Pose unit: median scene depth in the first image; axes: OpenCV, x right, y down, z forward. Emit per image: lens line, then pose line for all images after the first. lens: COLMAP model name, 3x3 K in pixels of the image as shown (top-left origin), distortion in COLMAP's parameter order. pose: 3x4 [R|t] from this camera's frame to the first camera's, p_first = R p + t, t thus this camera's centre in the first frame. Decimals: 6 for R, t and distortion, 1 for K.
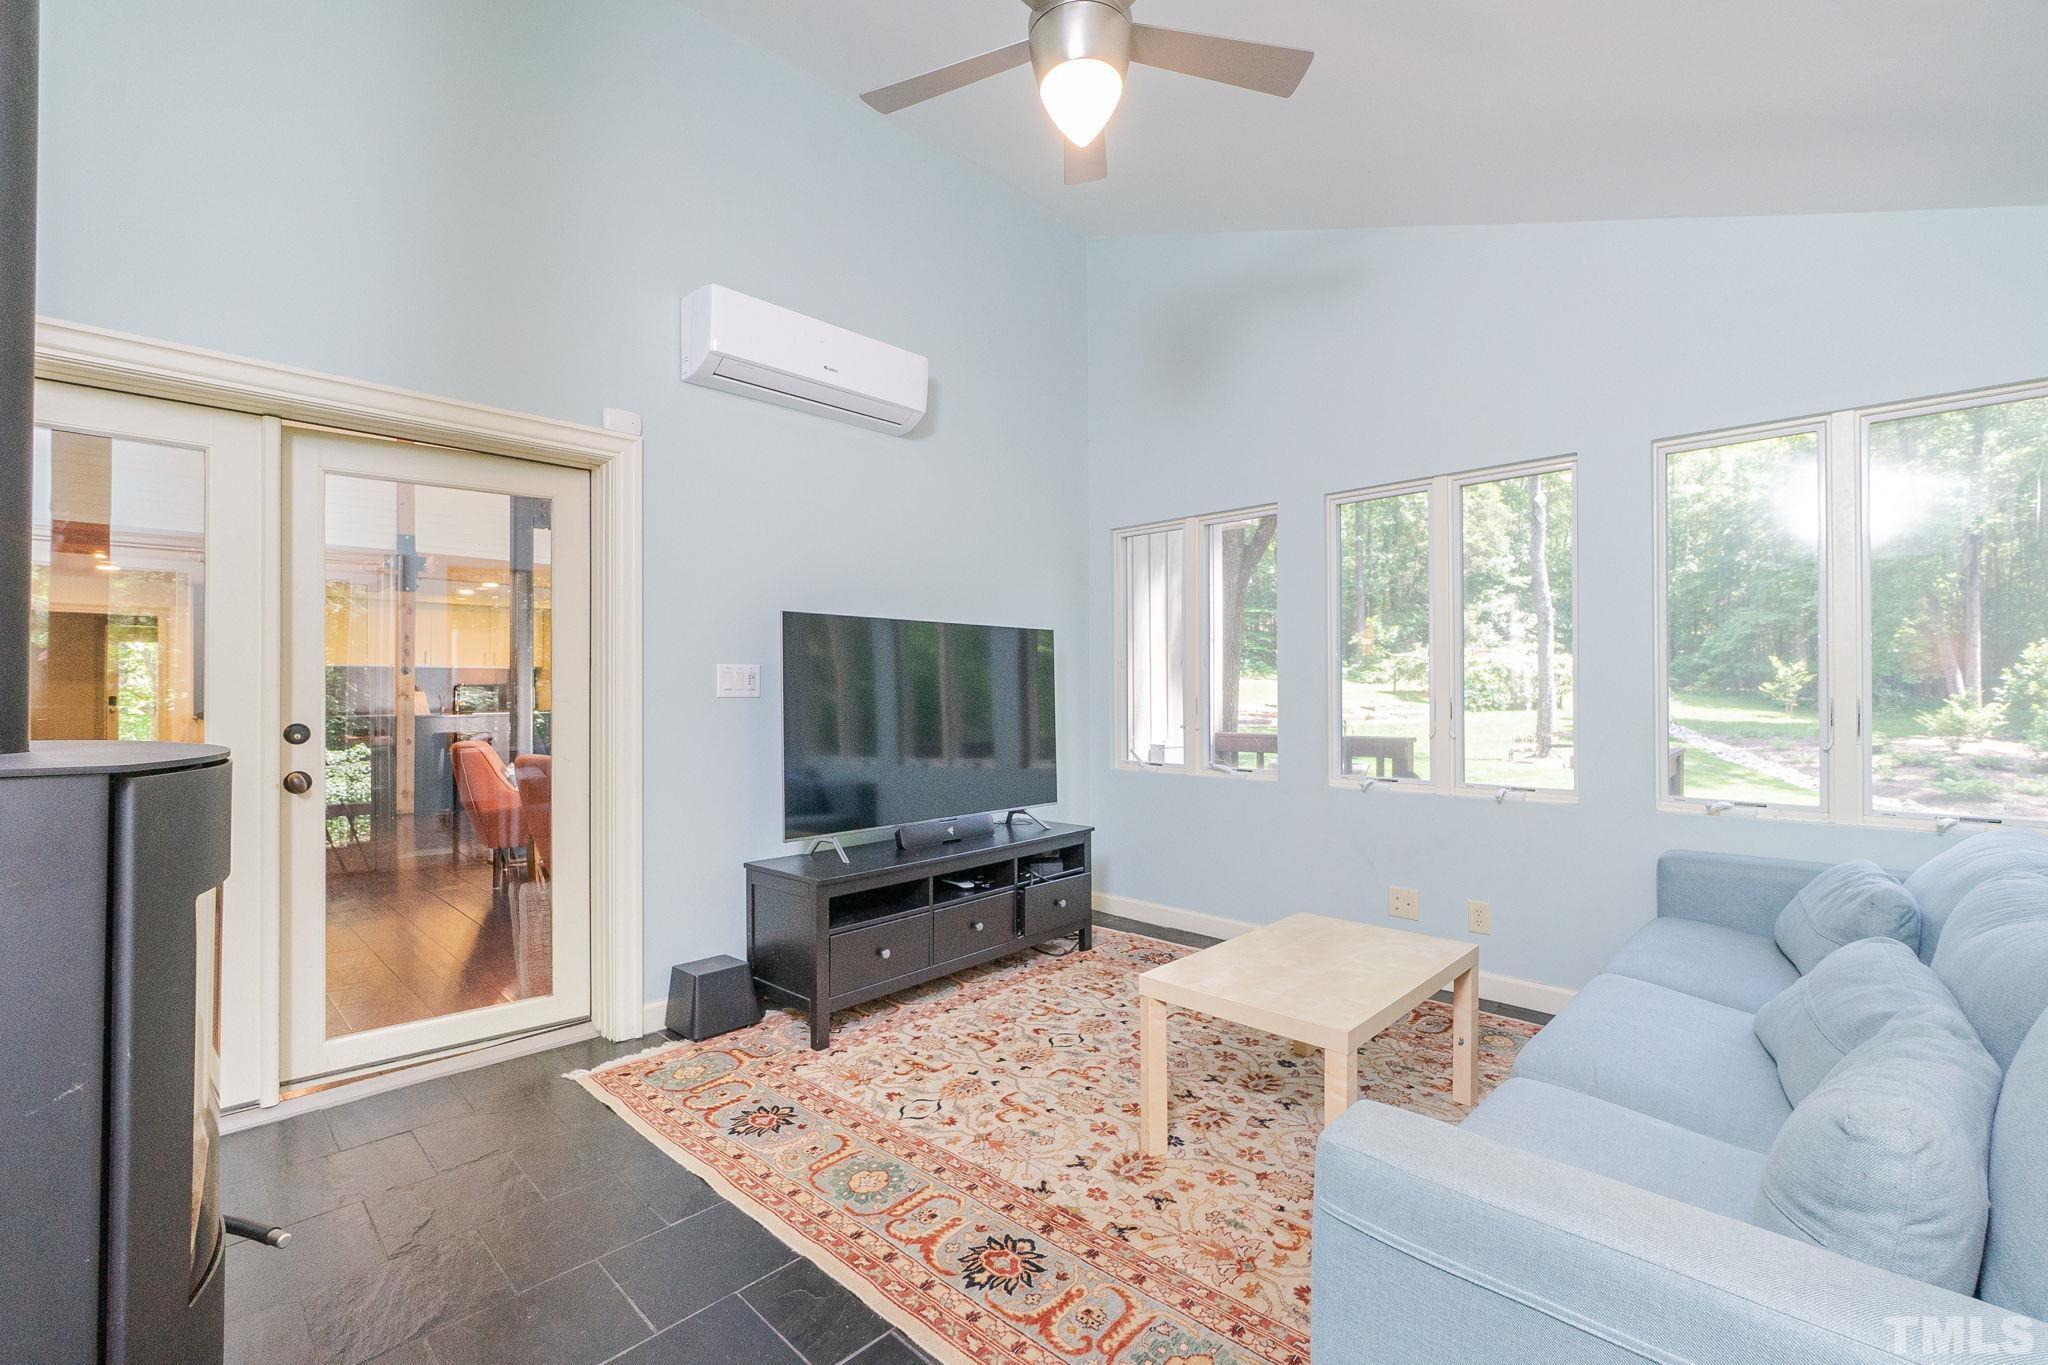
lens RADIAL K [[887.4, 0, 1031.1], [0, 887.4, 685.4], [0, 0, 1]] dist [-0.000638, -0.000083]
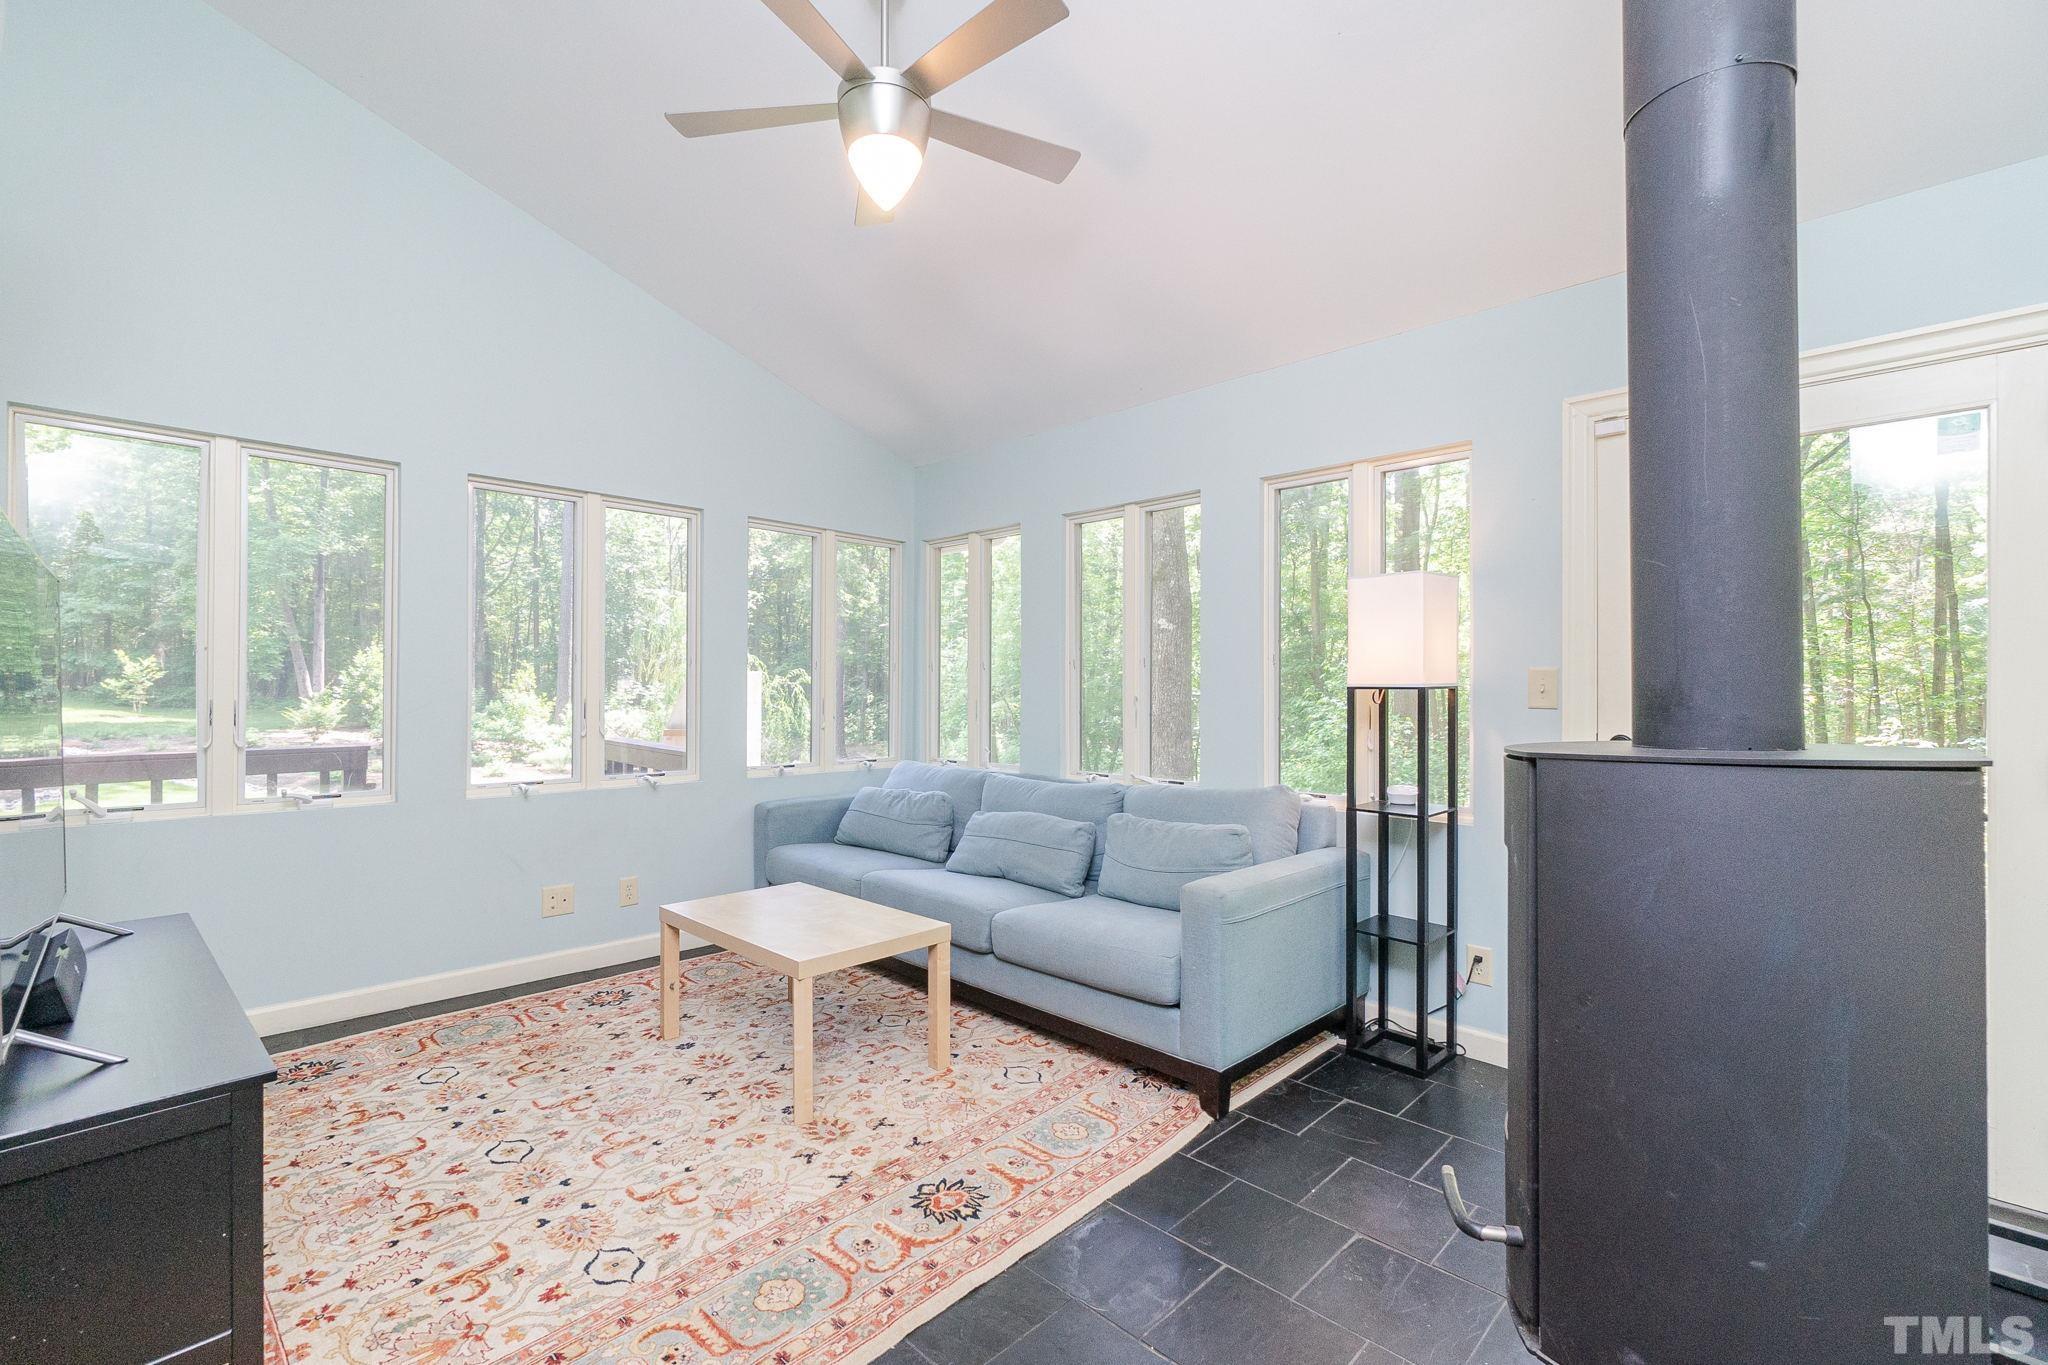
lens RADIAL K [[887.4, 0, 1031.8], [0, 887.4, 689.1], [0, 0, 1]] dist [-0.000638, -0.000083]
pose [[-0.001779, 0.004511, 0.999988, -0.756719], [-0.011735, 0.999921, -0.004532, 0.002841], [-0.999930, -0.011743, -0.001726, 0.587283]]
